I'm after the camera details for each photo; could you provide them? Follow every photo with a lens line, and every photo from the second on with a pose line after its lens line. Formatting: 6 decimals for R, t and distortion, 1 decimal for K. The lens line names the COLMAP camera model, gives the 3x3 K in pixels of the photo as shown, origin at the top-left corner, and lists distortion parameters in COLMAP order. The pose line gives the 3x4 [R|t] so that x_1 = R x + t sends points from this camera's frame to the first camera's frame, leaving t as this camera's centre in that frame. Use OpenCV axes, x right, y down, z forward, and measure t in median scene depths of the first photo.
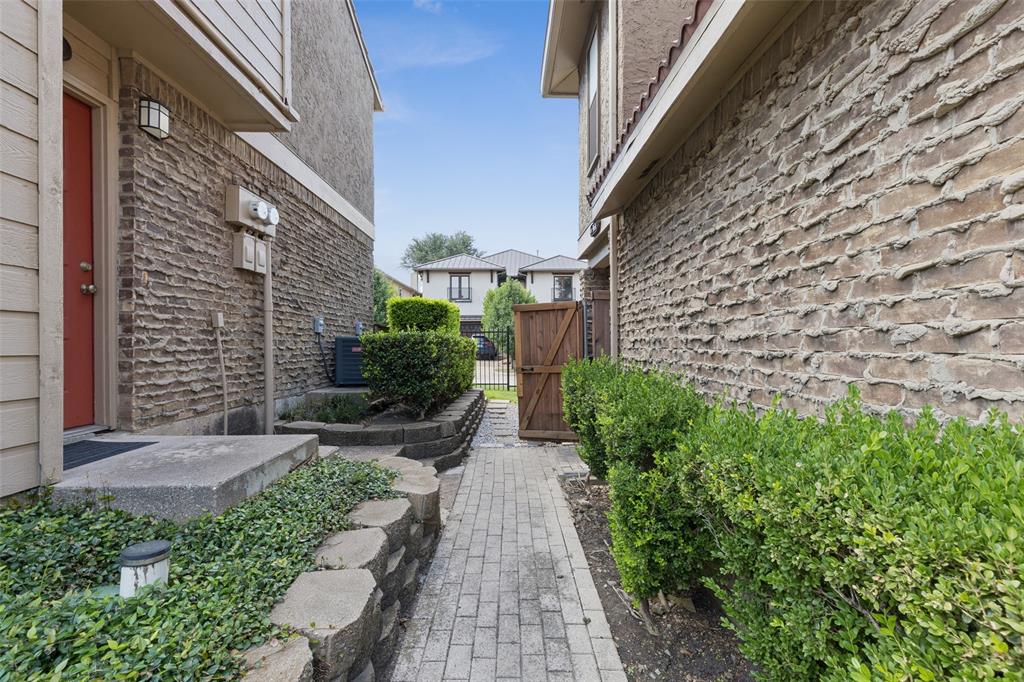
lens RADIAL K [[461.9, 0, 511.3], [0, 461.9, 340.8], [0, 0, 1]] dist [0.009454, -0.001123]
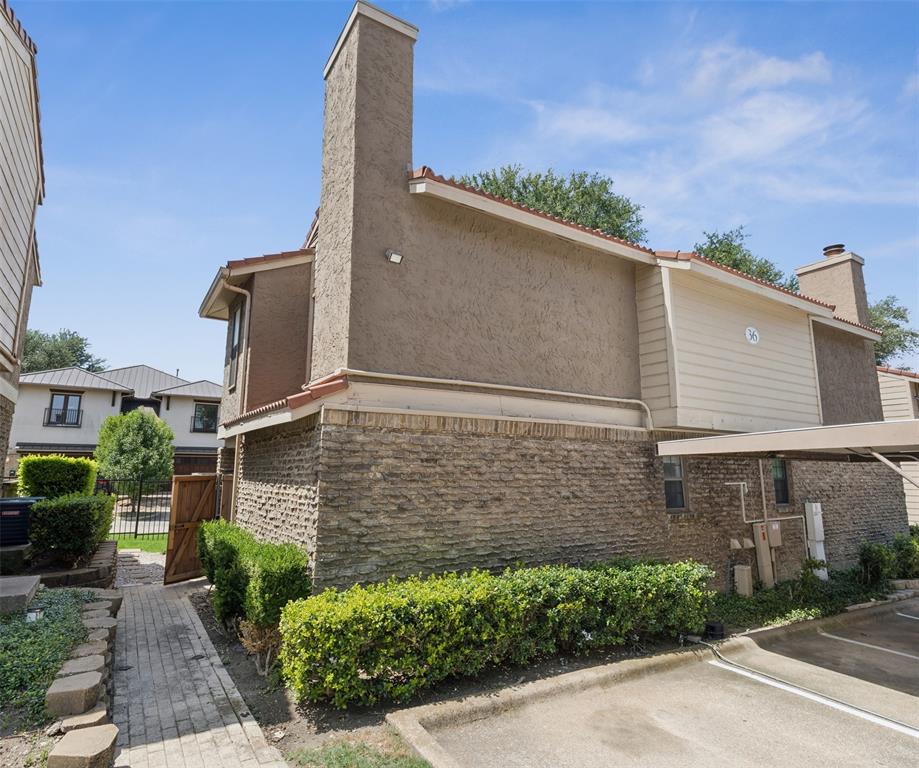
lens RADIAL K [[522.6, 0, 458.6], [0, 522.6, 380.1], [0, 0, 1]] dist [0.005610, 0.000957]
pose [[0.844805, 0.099257, 0.525787, -0.023156], [-0.010648, 0.985568, -0.168946, -0.024399], [-0.534968, 0.137128, 0.833670, -0.189036]]
